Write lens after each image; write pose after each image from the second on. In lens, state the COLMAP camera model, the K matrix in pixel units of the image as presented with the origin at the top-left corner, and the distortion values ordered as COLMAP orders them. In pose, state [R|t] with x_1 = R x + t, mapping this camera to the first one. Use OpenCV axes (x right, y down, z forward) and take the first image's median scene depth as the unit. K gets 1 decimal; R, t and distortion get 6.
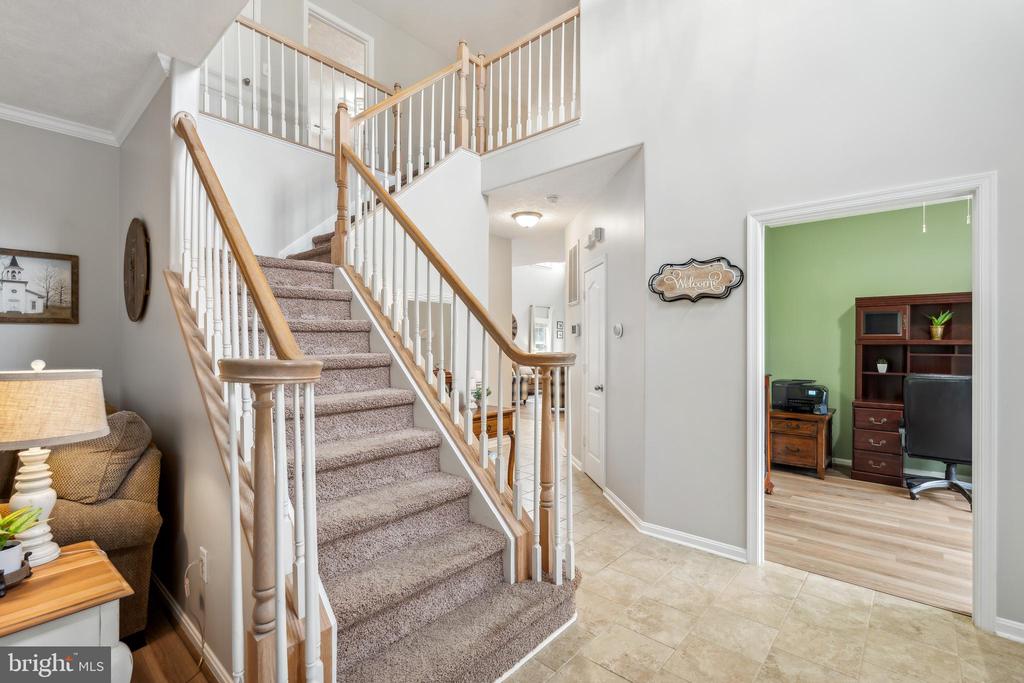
lens RADIAL K [[460.7, 0, 507.2], [0, 460.7, 344.1], [0, 0, 1]] dist [-0.003823, 0.000249]
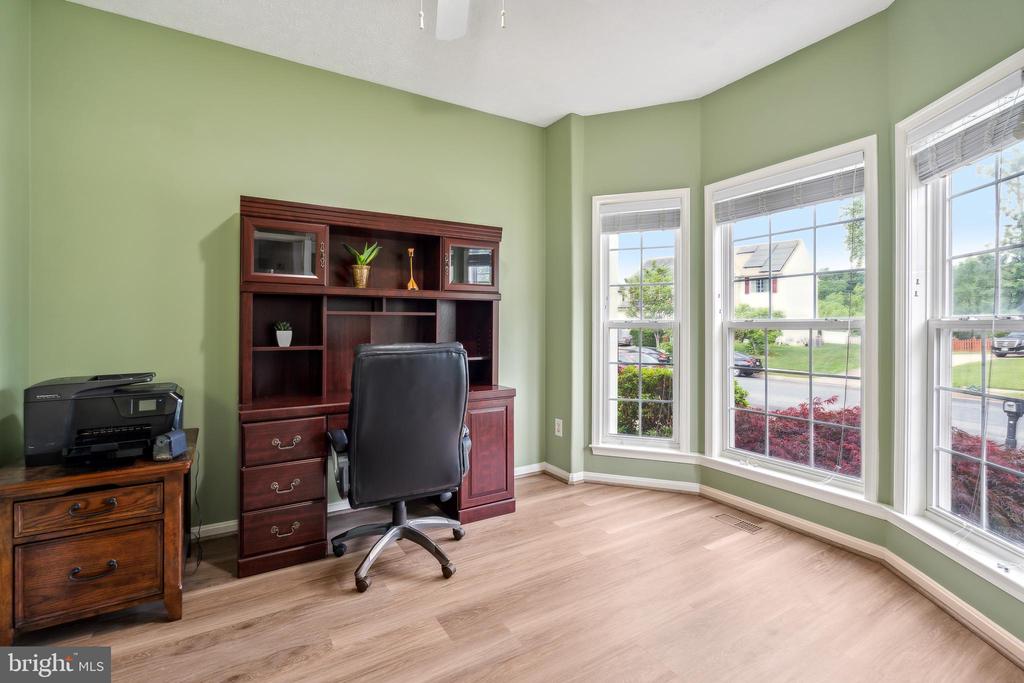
lens RADIAL K [[460.7, 0, 511.3], [0, 460.7, 321.4], [0, 0, 1]] dist [-0.003823, 0.000249]
pose [[0.283564, -0.001949, 0.958951, 0.377068], [-0.000518, 0.999997, 0.002186, 0.031417], [-0.958953, -0.001117, 0.283562, 0.595785]]
